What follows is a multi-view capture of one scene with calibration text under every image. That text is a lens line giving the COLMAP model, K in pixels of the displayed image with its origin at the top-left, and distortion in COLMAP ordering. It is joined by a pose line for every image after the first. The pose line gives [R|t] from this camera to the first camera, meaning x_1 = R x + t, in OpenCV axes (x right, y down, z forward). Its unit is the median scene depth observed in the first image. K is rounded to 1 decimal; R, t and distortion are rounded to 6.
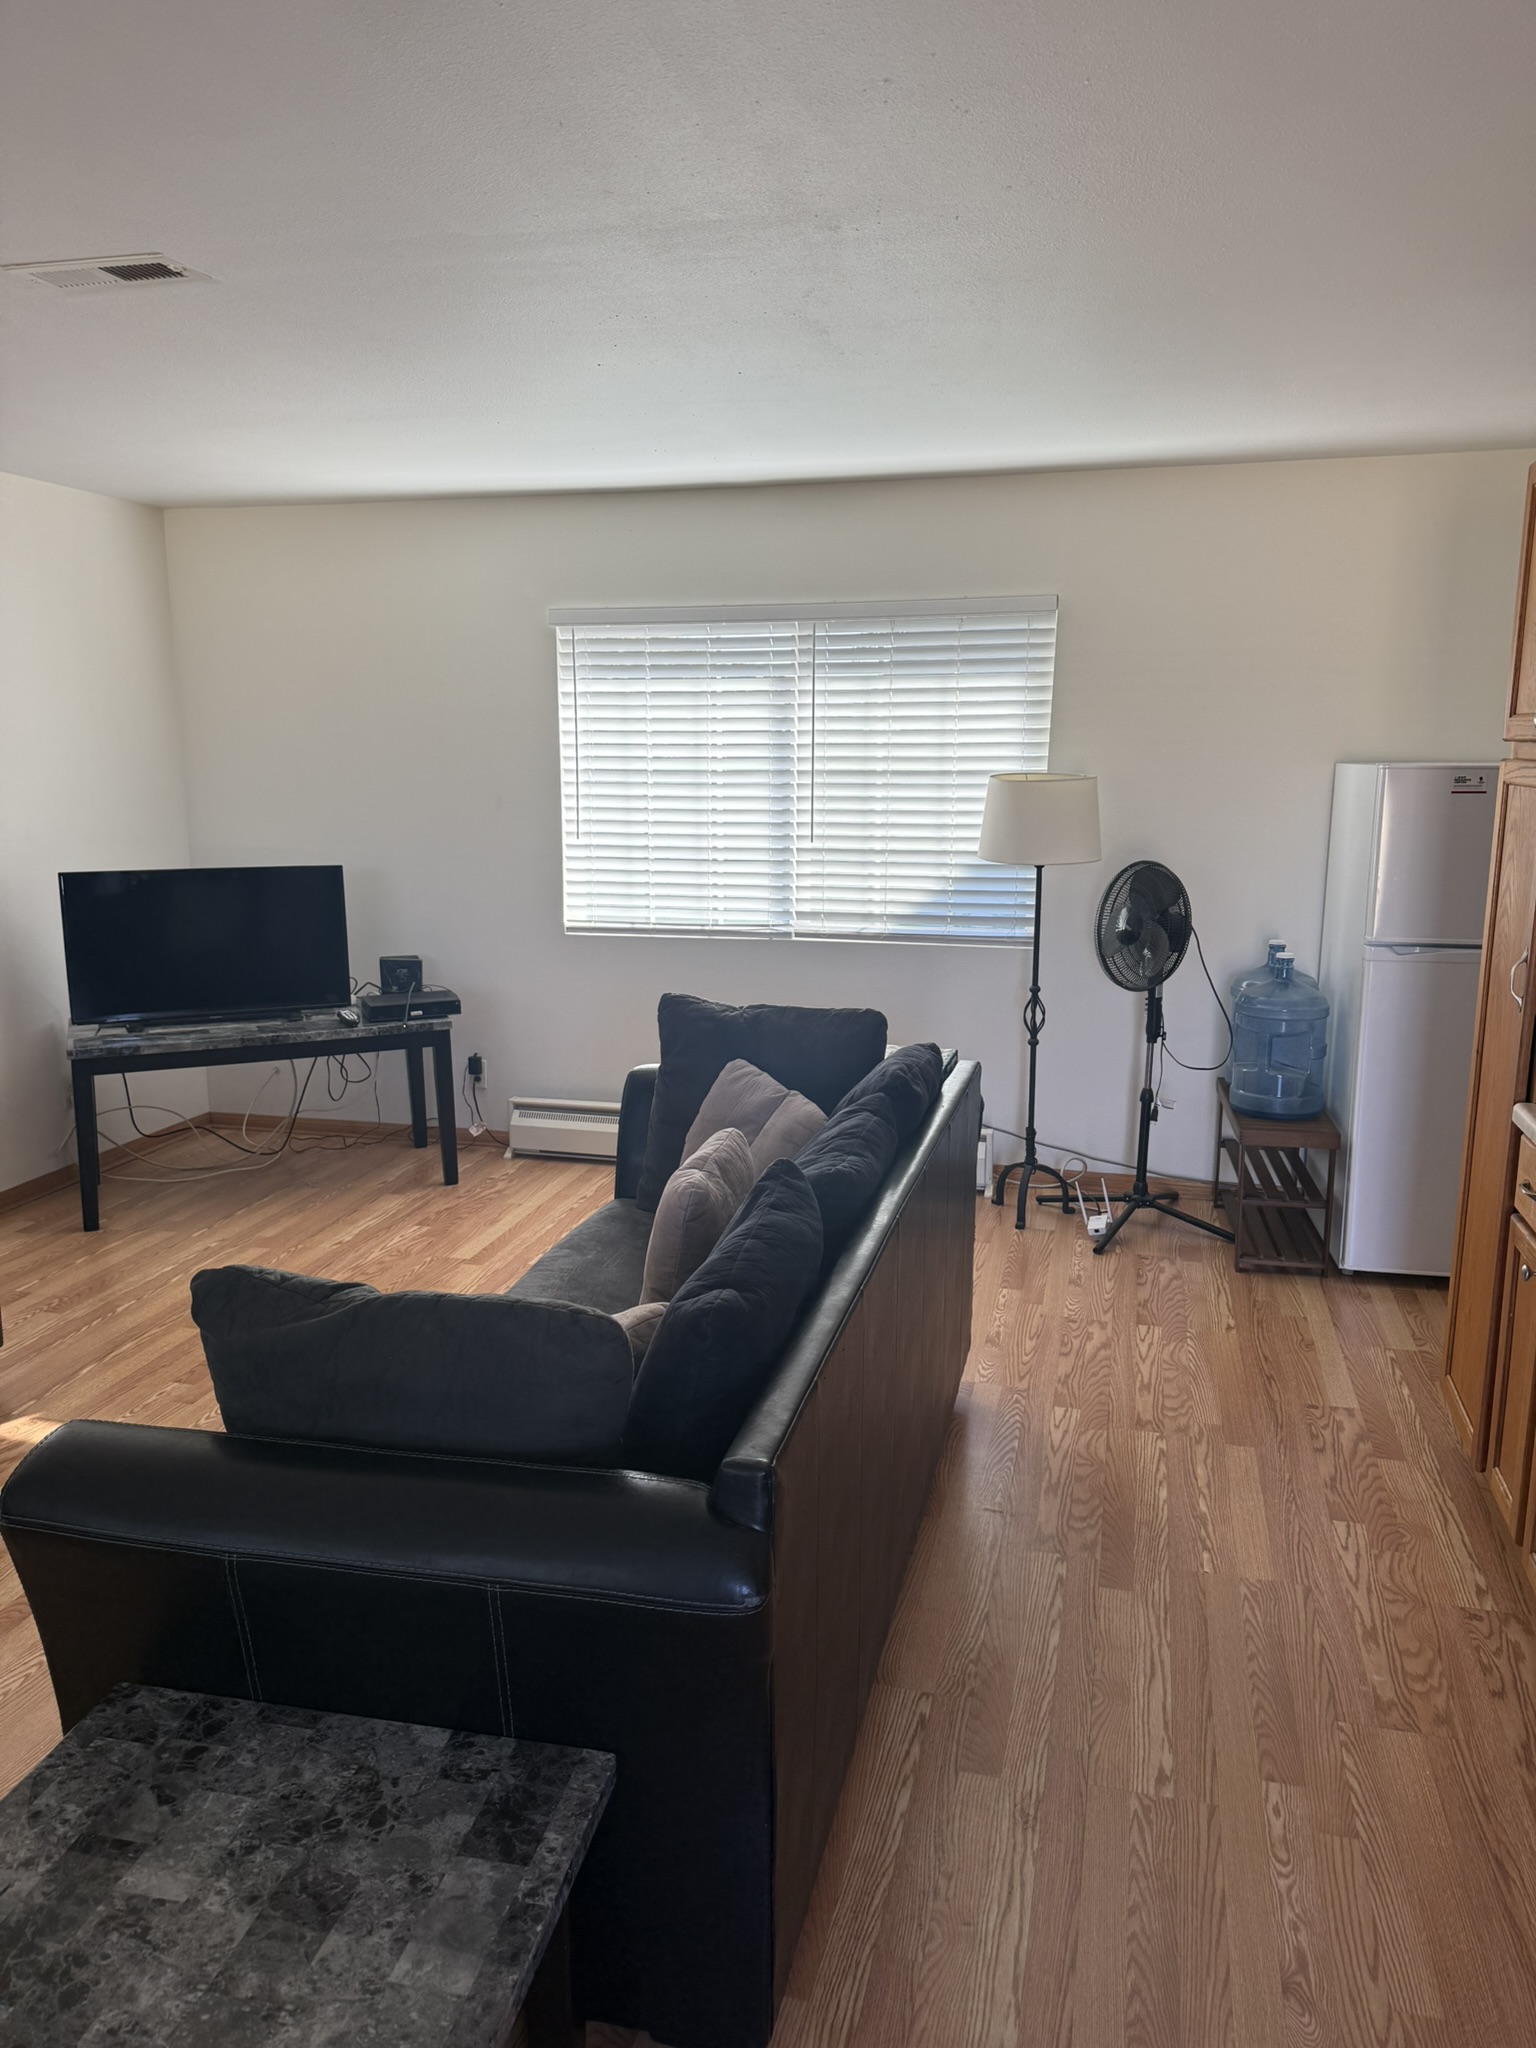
lens RADIAL K [[1453.8, 0, 768.7], [0, 1453.8, 1019.9], [0, 0, 1]] dist [-0.003390, -0.000177]
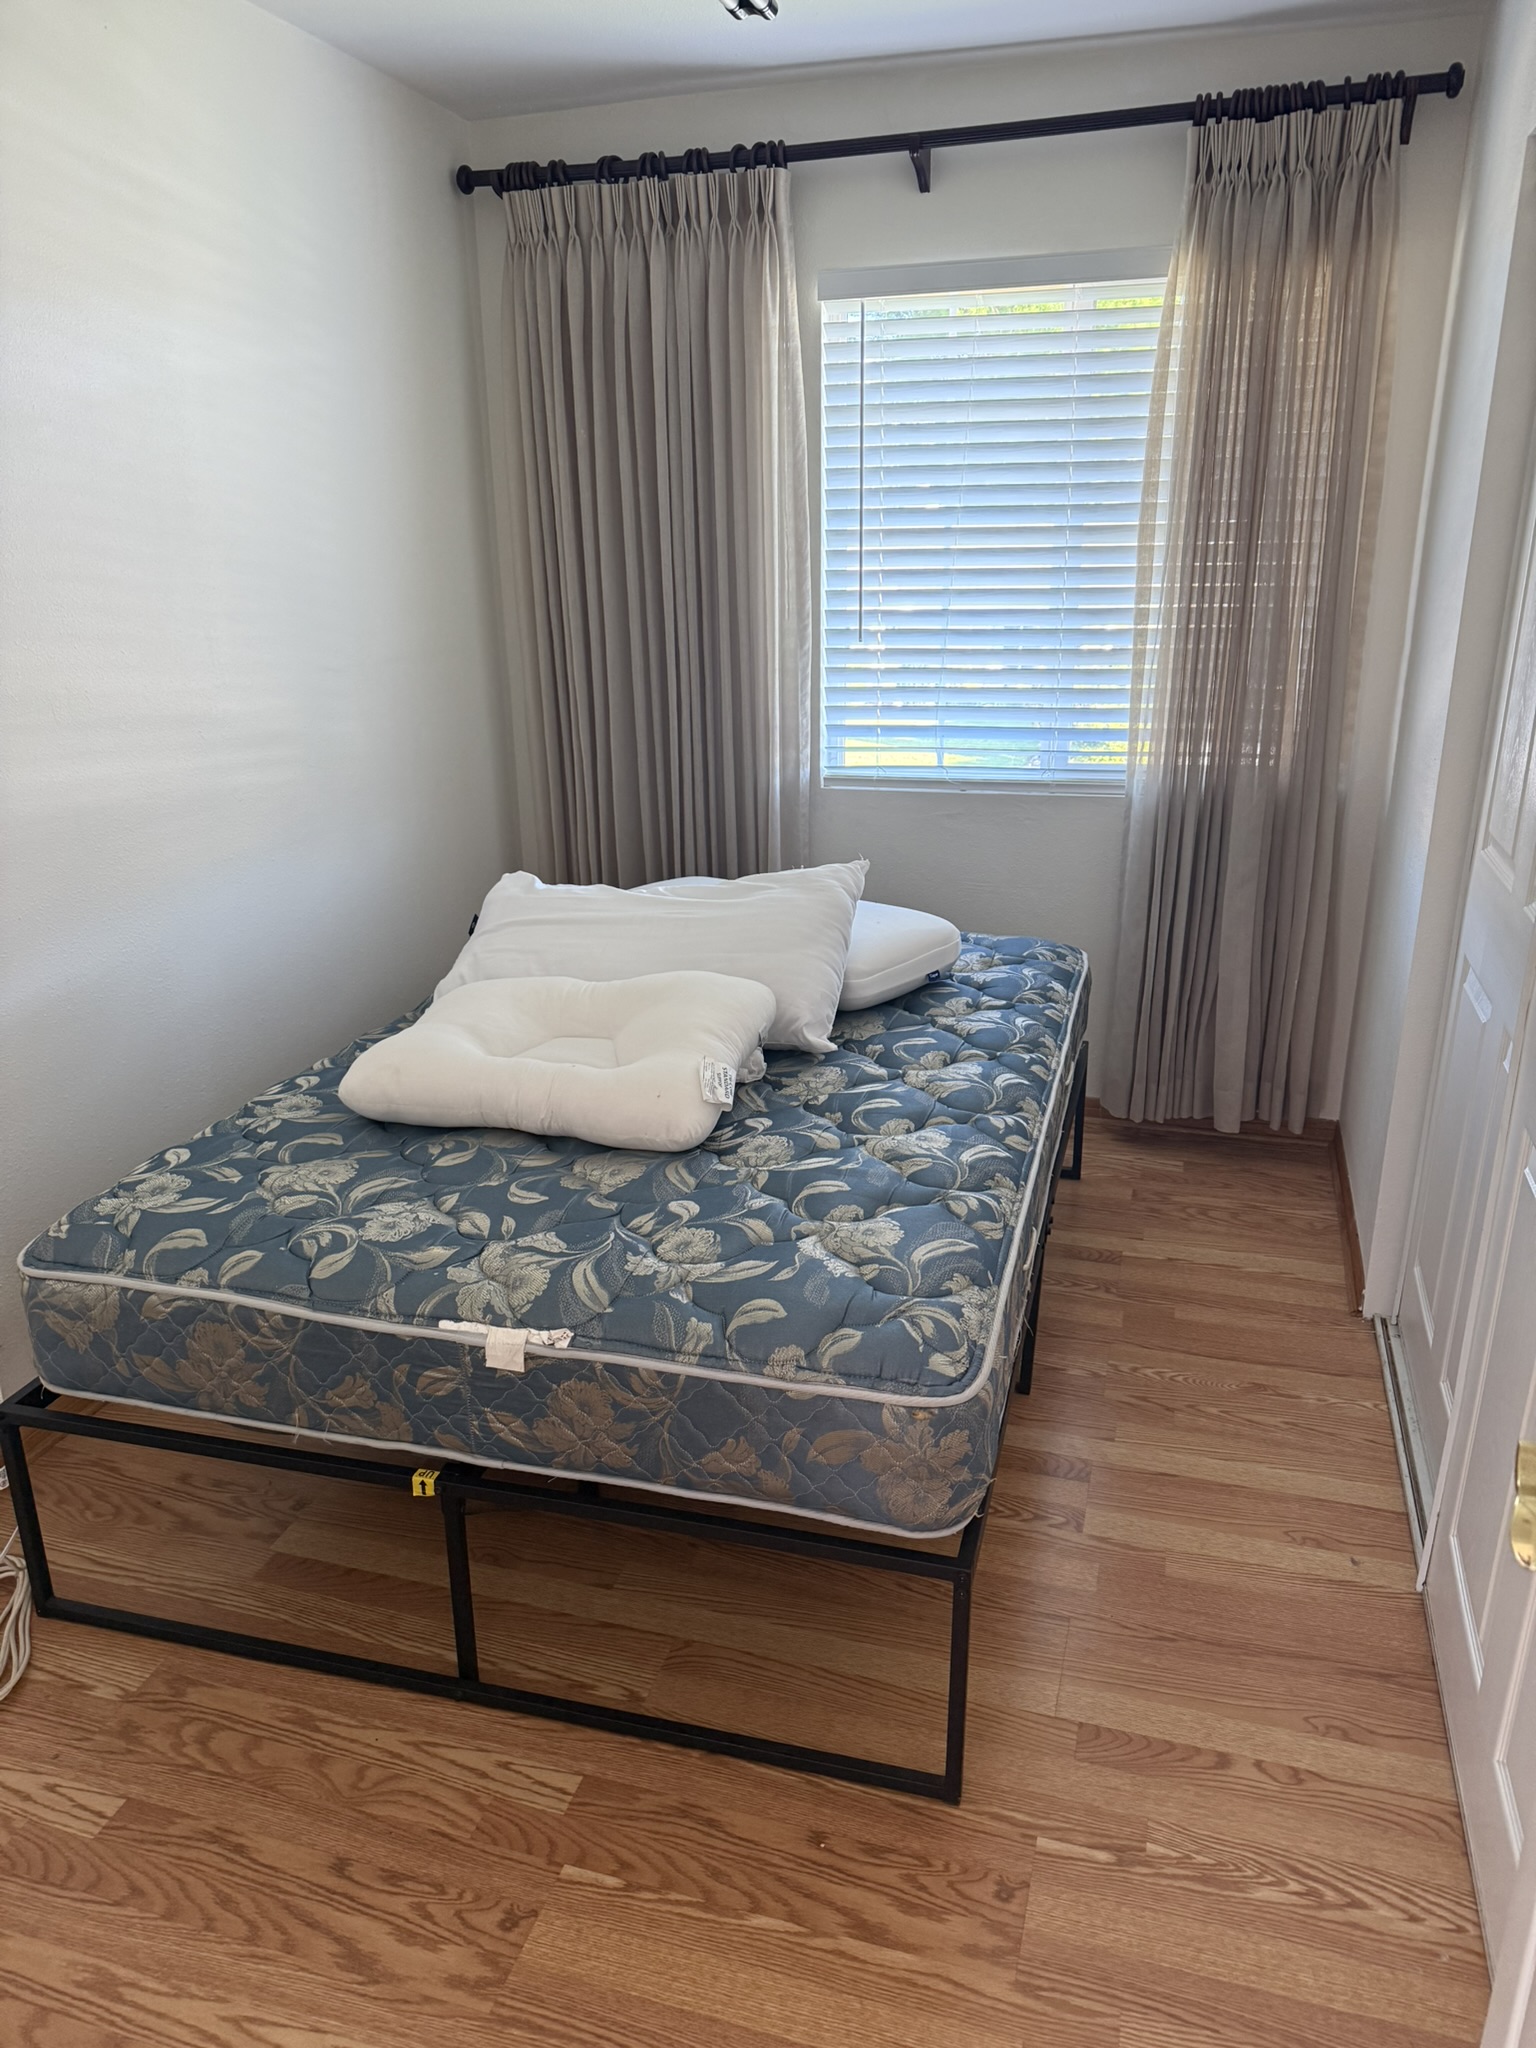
lens RADIAL K [[1453.8, 0, 764.4], [0, 1453.8, 1024.8], [0, 0, 1]] dist [-0.003390, -0.000177]
pose [[-0.033529, 0.367170, -0.929549, 0.269917], [-0.158565, 0.916338, 0.367671, -0.077342], [0.986779, 0.159721, 0.027497, 0.385294]]
